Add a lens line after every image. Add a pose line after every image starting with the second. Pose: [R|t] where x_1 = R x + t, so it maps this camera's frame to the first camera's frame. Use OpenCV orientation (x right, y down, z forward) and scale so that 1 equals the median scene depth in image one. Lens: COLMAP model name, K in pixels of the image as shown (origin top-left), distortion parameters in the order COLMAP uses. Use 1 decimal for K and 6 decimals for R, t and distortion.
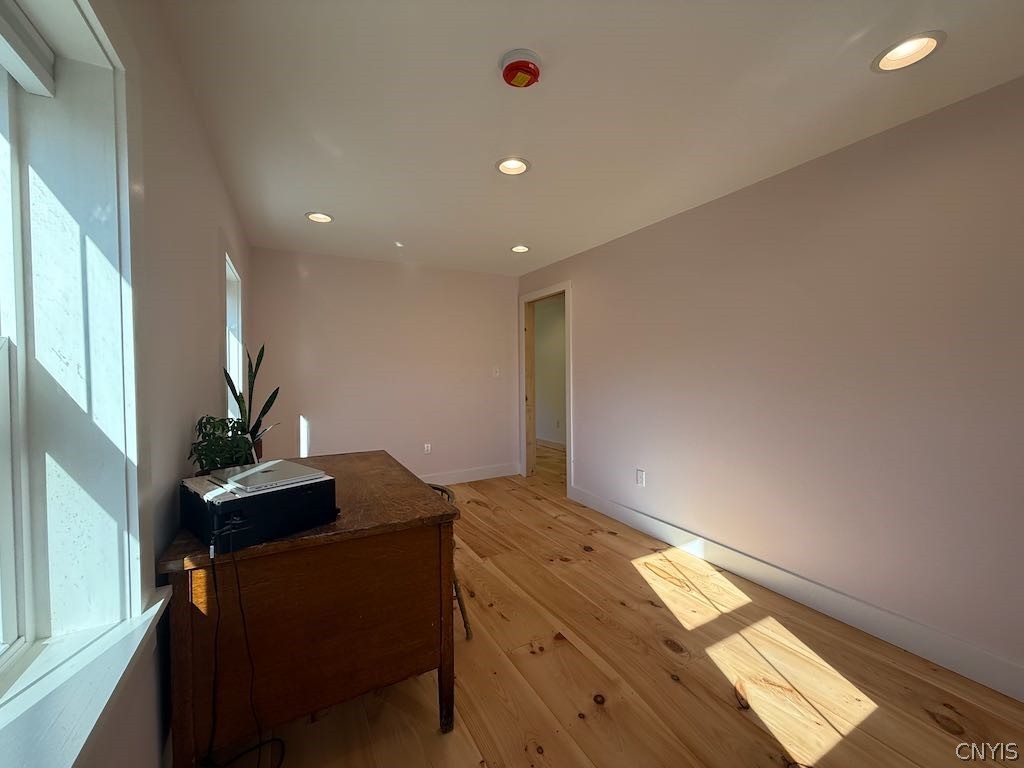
lens RADIAL K [[409.8, 0, 511.5], [0, 409.8, 381.9], [0, 0, 1]] dist [0.000193, -0.000157]
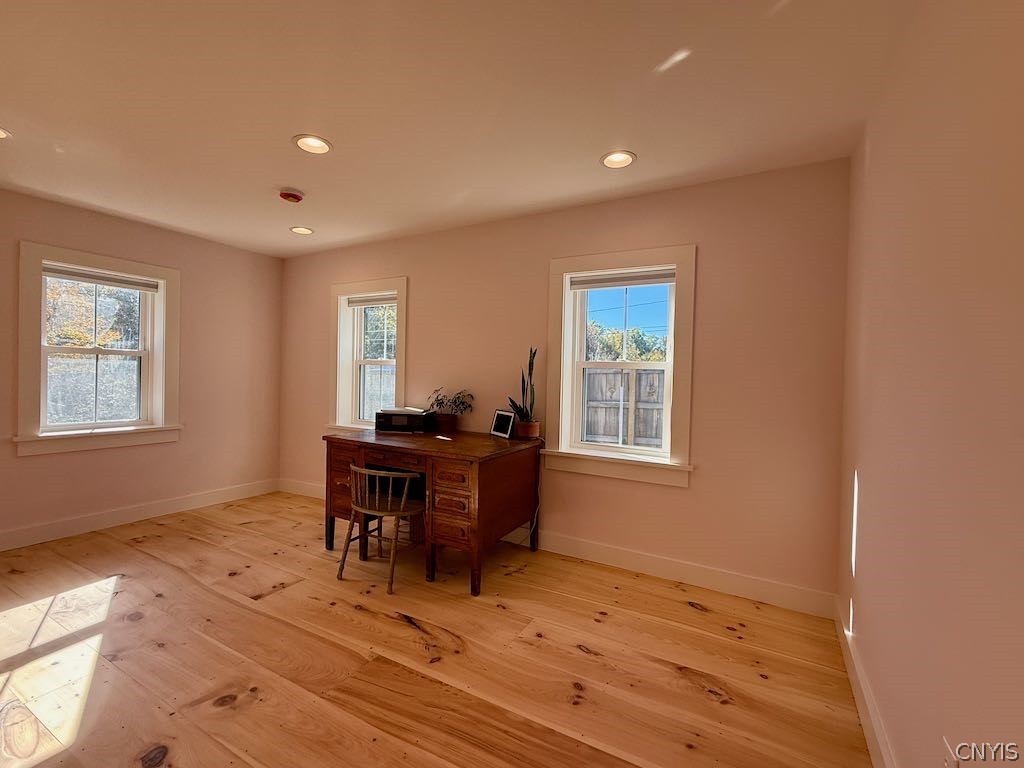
lens RADIAL K [[445.8, 0, 514.6], [0, 445.8, 382.4], [0, 0, 1]] dist [-0.001811, -0.000146]
pose [[-0.844267, -0.005749, -0.535893, 0.156954], [-0.030817, 0.998809, 0.037836, -0.040859], [0.535037, 0.048458, -0.843438, 2.113818]]
